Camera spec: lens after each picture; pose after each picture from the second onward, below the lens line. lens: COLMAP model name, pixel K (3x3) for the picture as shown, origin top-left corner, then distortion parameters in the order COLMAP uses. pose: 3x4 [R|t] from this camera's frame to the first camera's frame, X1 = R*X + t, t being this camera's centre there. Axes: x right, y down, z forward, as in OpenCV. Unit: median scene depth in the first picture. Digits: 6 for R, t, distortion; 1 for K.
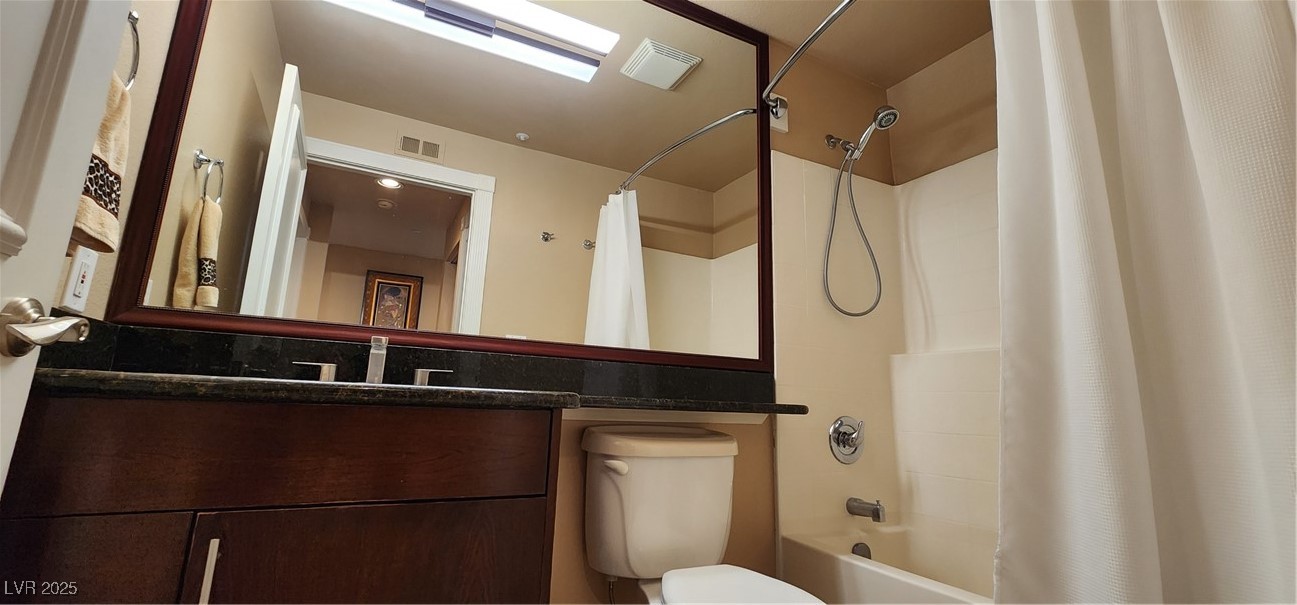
lens RADIAL K [[533.8, 0, 647.3], [0, 533.8, 294.2], [0, 0, 1]] dist [0.000502, 0.000162]
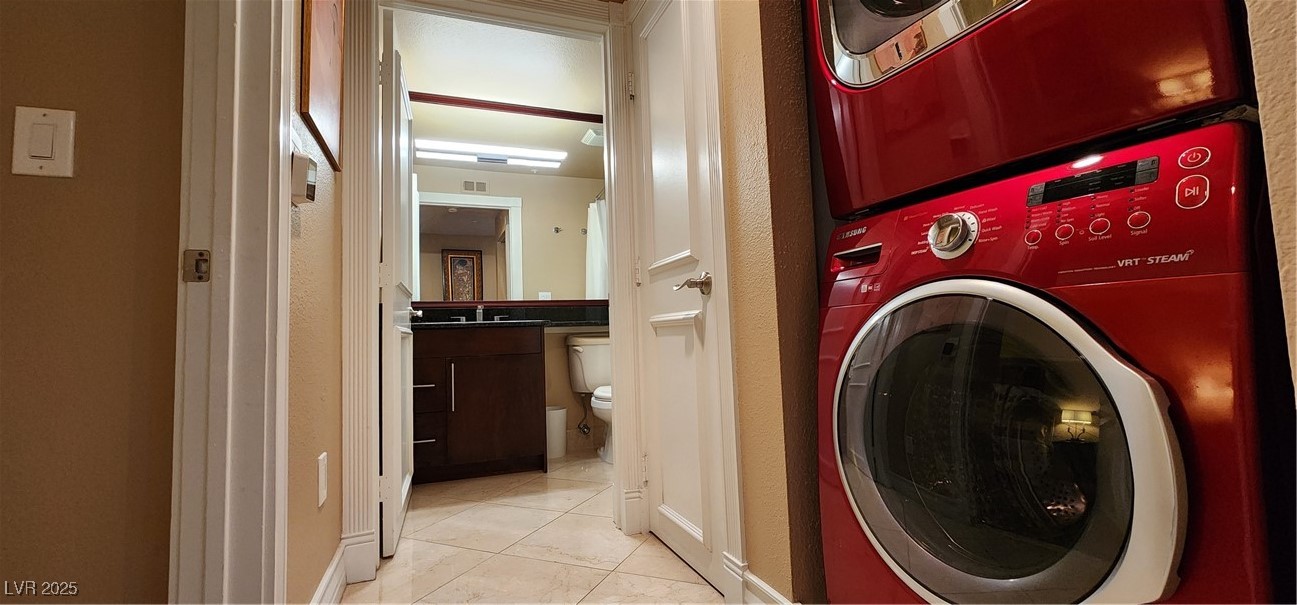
lens RADIAL K [[533.8, 0, 647.3], [0, 533.8, 294.2], [0, 0, 1]] dist [0.000502, 0.000162]
pose [[0.992029, -0.078595, -0.098491, 0.249836], [0.089742, 0.989374, 0.114389, -0.084634], [0.088454, -0.122316, 0.988542, -0.651913]]
